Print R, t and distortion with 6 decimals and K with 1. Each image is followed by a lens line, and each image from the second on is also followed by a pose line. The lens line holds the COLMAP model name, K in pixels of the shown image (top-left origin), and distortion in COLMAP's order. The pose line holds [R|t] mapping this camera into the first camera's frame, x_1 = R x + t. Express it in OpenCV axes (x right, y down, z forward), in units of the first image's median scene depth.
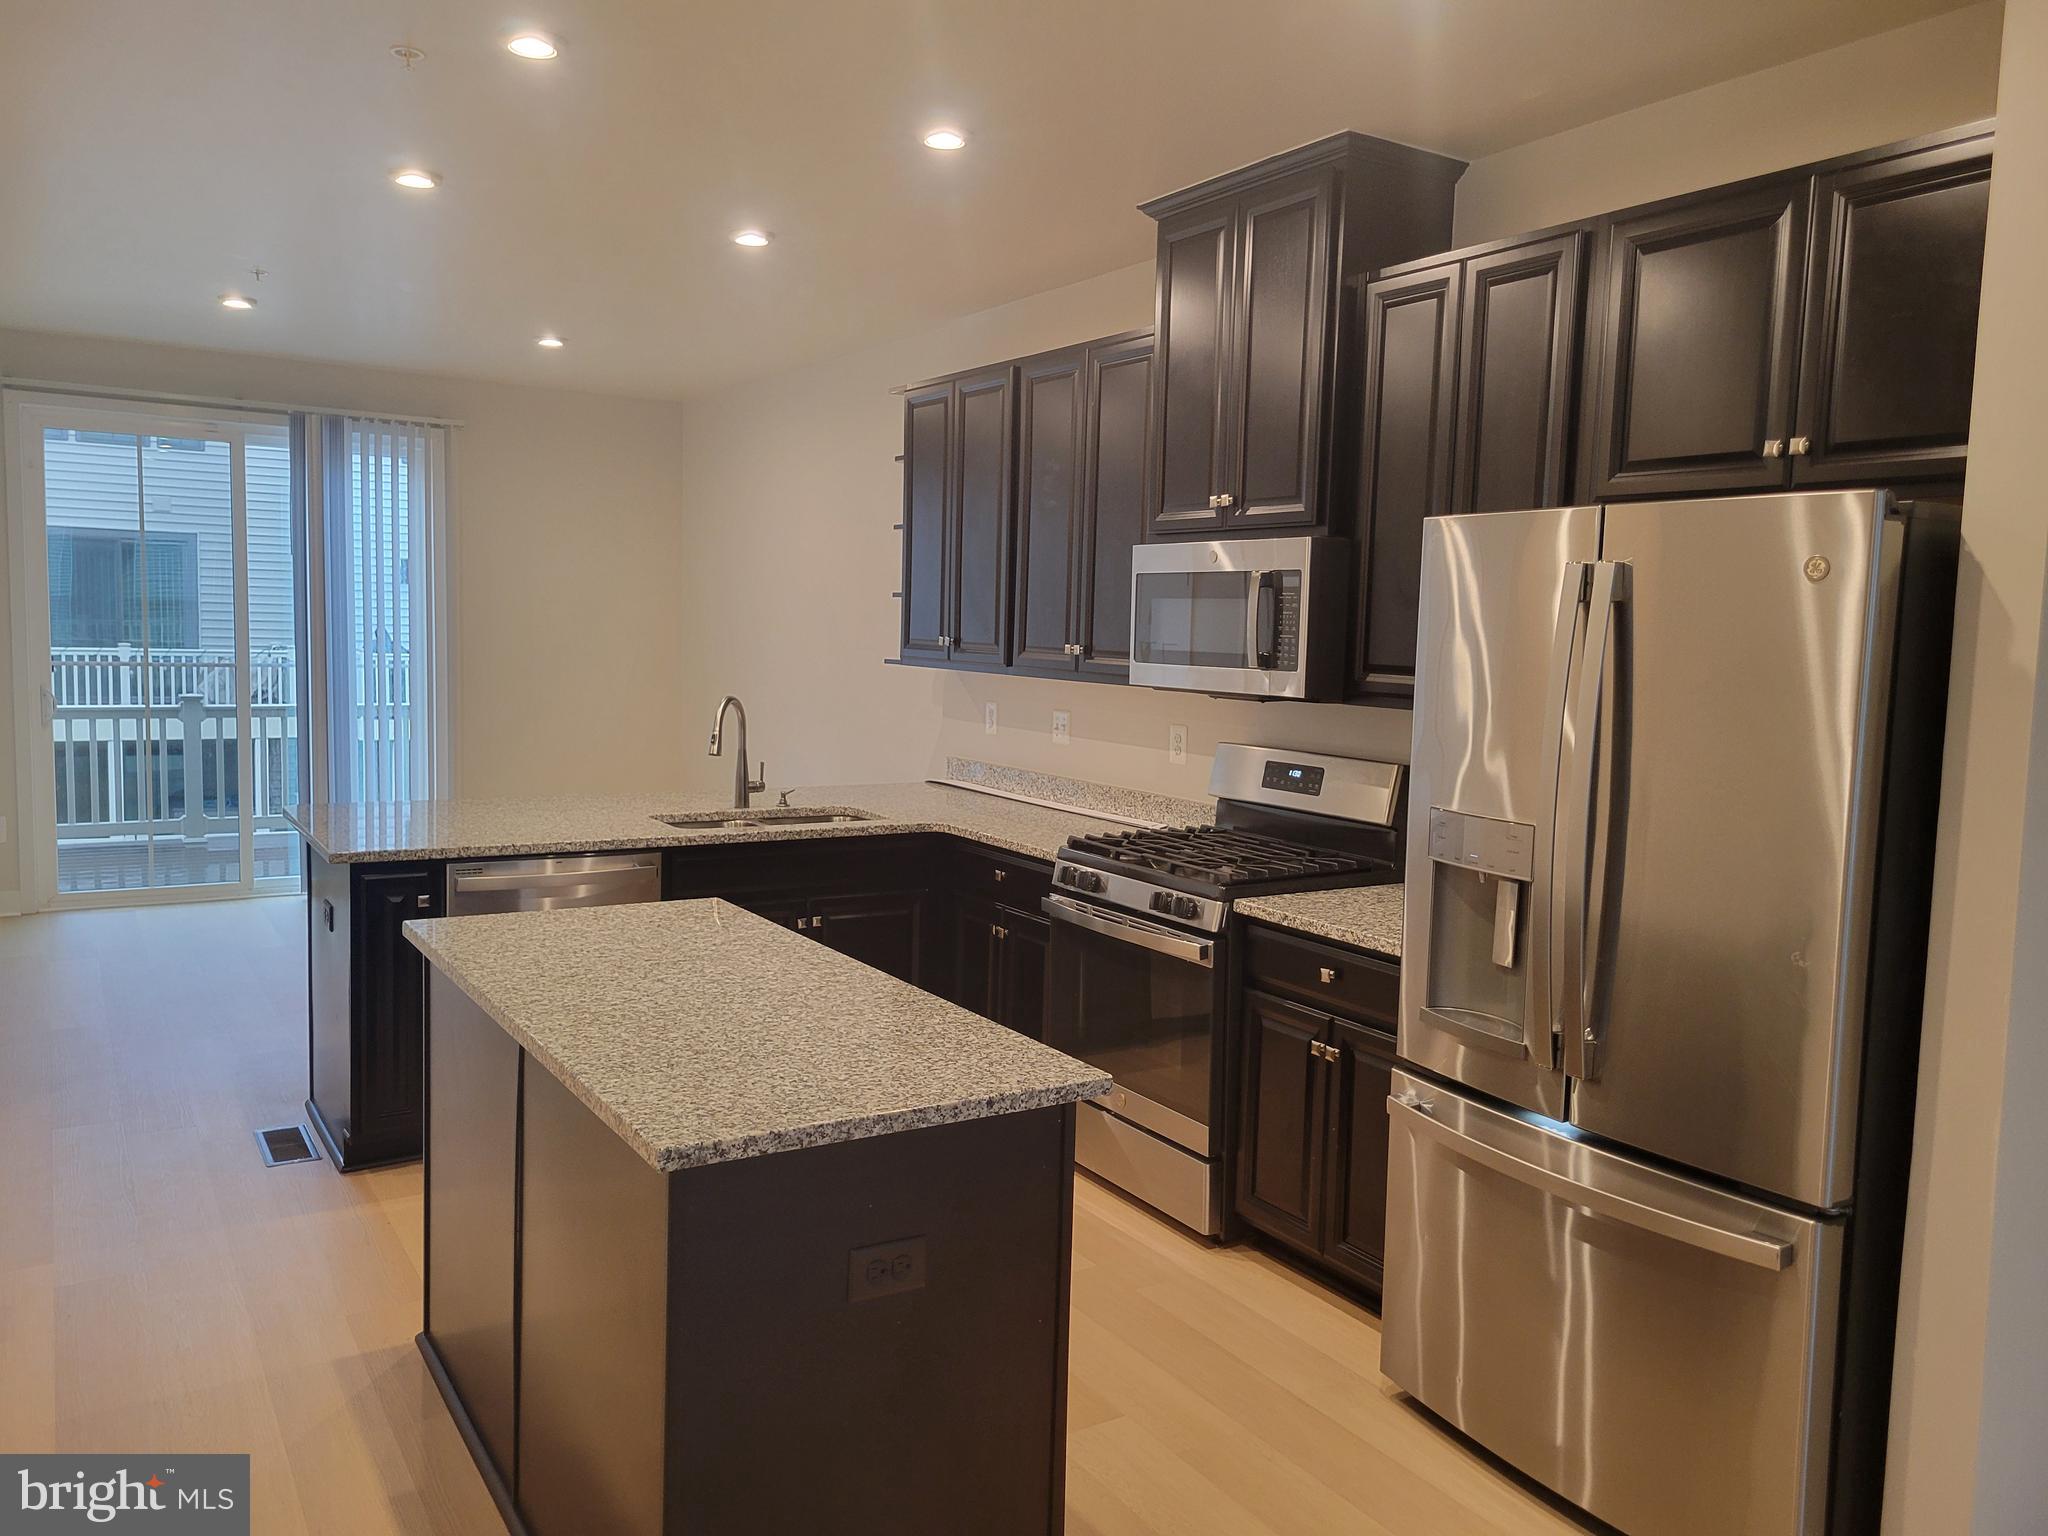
lens RADIAL K [[1547.0, 0, 1017.5], [0, 1547.0, 755.9], [0, 0, 1]] dist [0.068491, -0.046958]
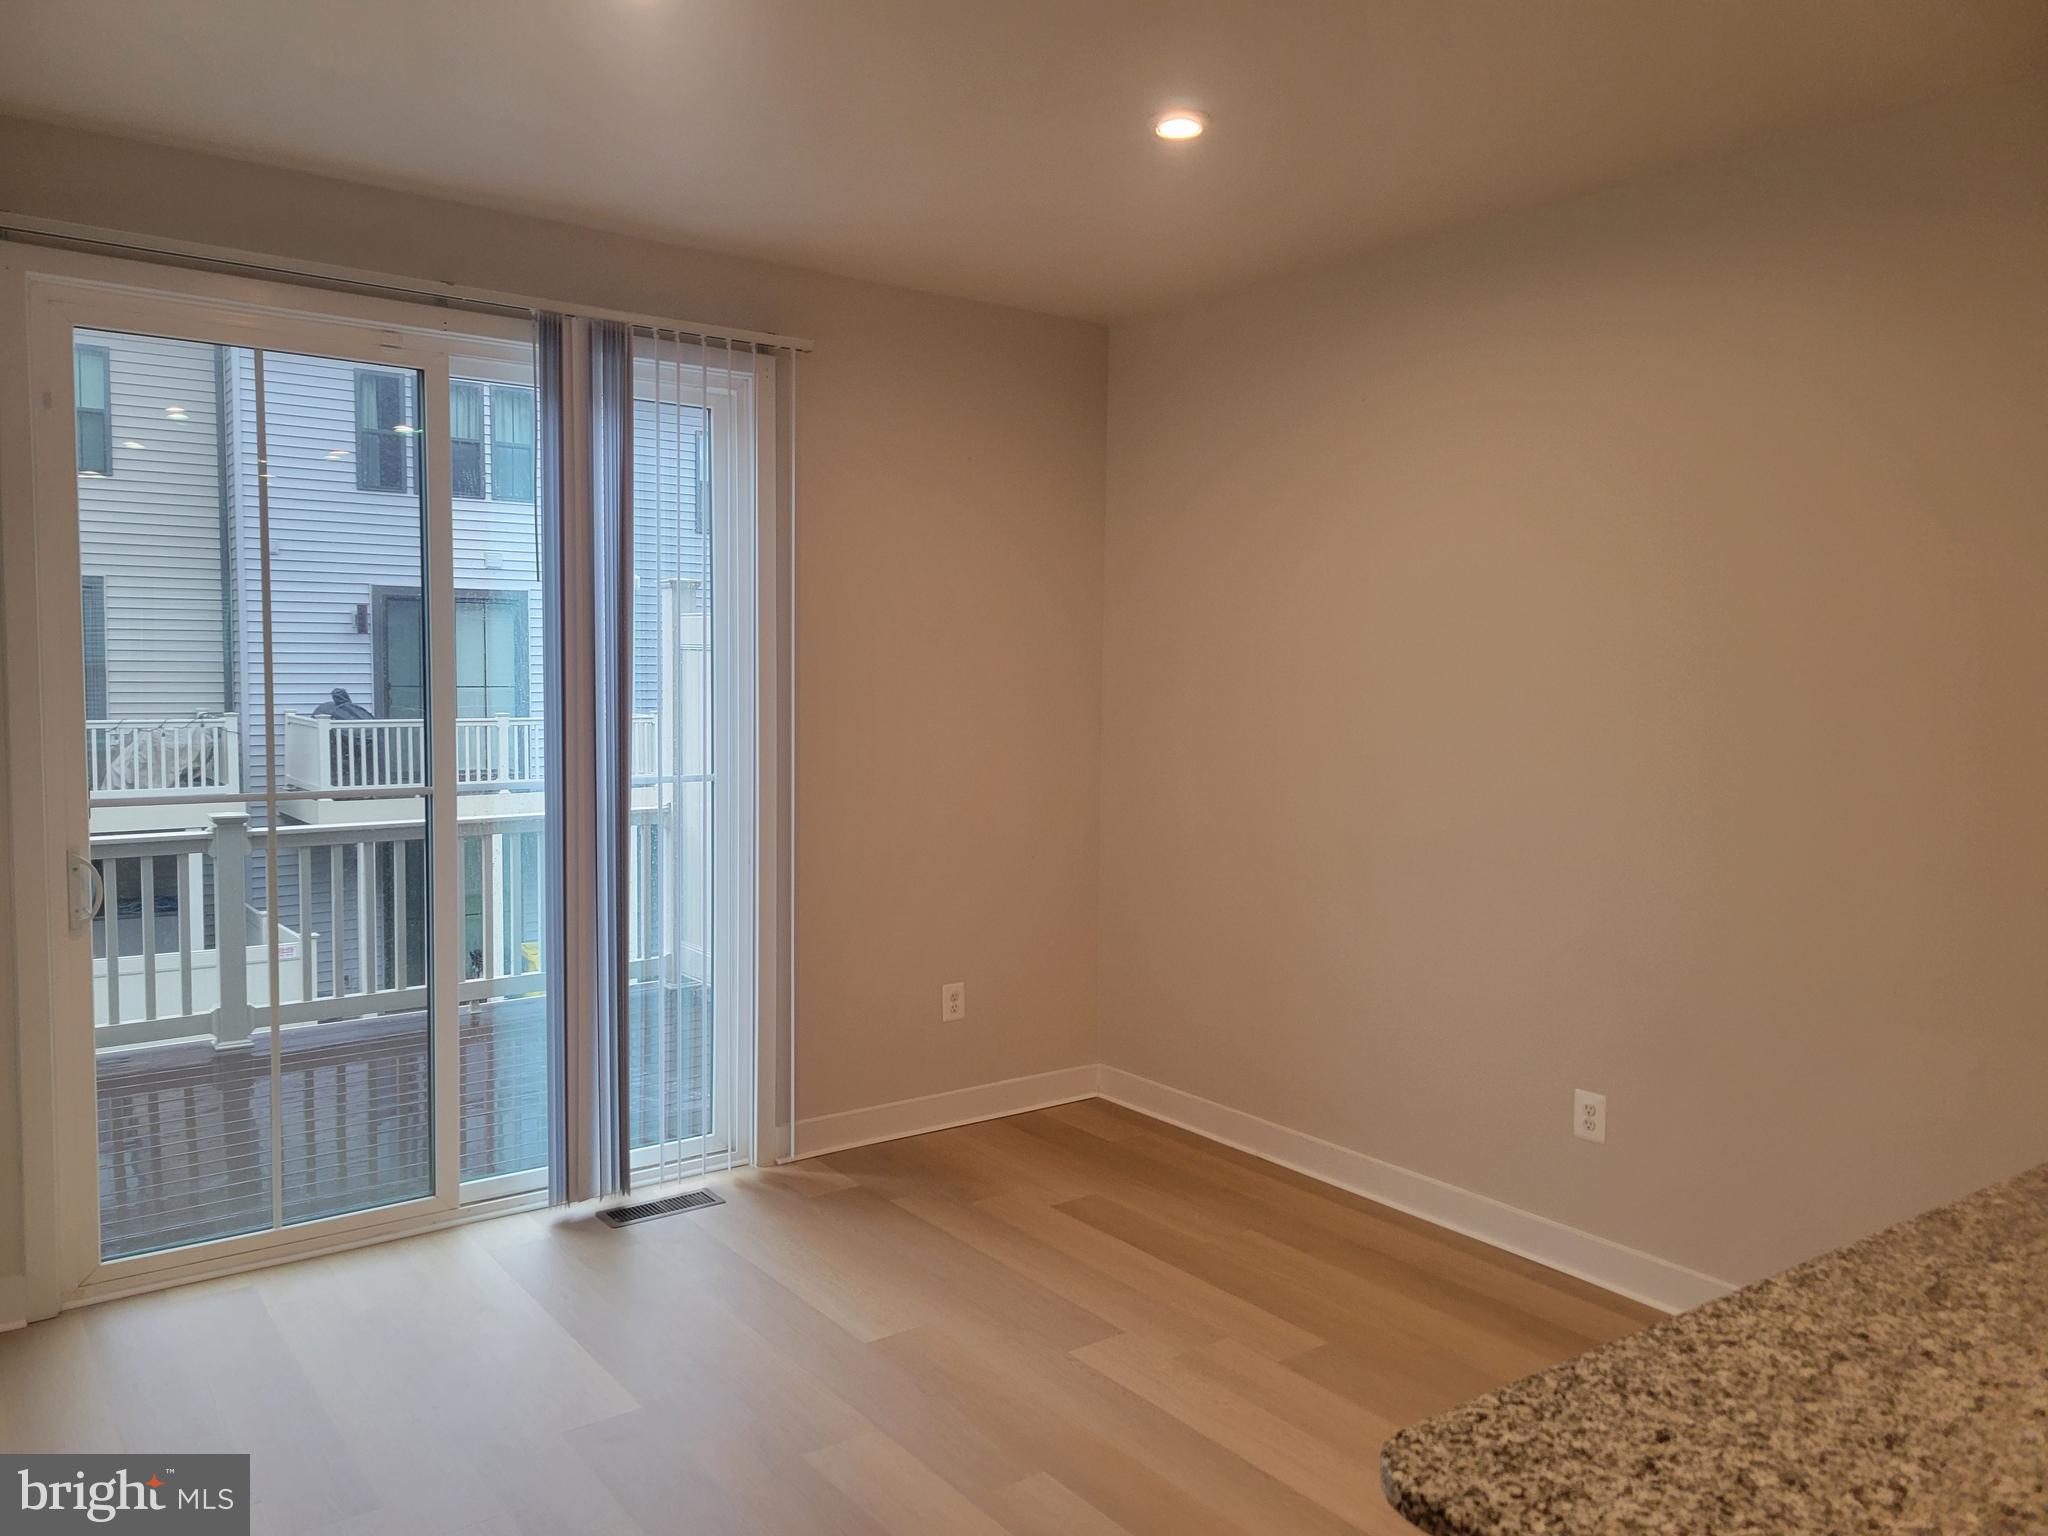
lens RADIAL K [[1547.0, 0, 1036.1], [0, 1547.0, 771.0], [0, 0, 1]] dist [0.068491, -0.046958]
pose [[0.996005, -0.017983, 0.087464, -0.122498], [0.019881, 0.999584, -0.020873, -0.015321], [-0.087053, 0.022528, 0.995949, 0.158316]]
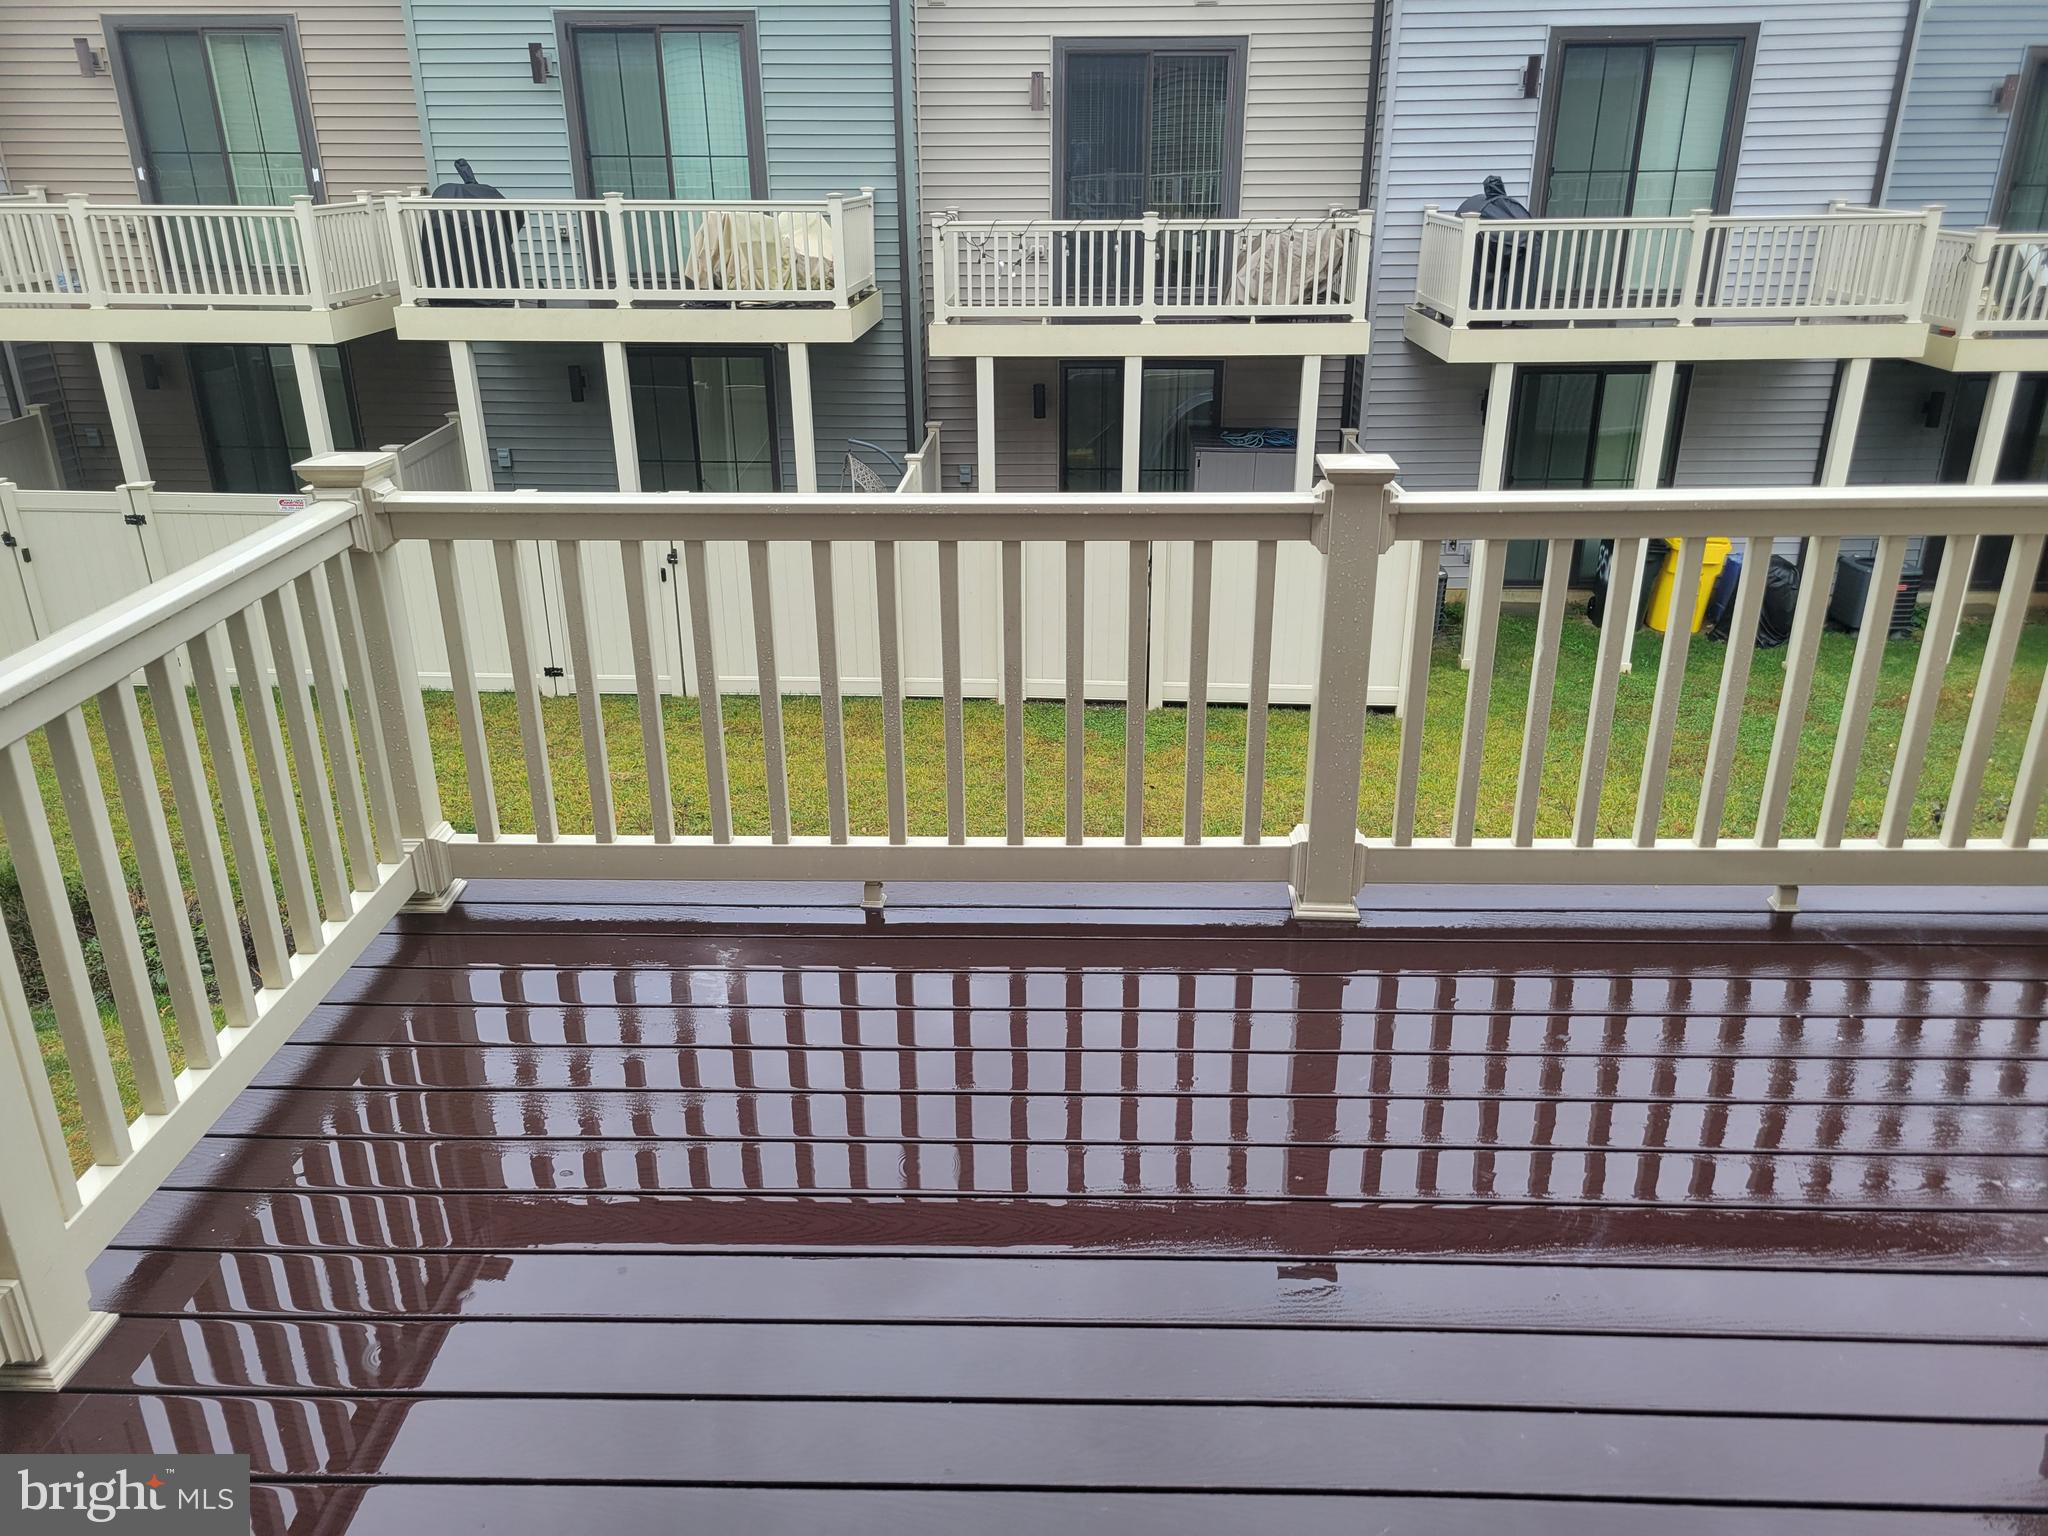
lens RADIAL K [[1547.0, 0, 1026.2], [0, 1547.0, 769.6], [0, 0, 1]] dist [0.068491, -0.046958]
pose [[0.832983, 0.179825, -0.523261, -0.198847], [-0.025745, 0.957284, 0.287999, -0.031220], [0.552699, -0.226427, 0.802032, 0.343779]]
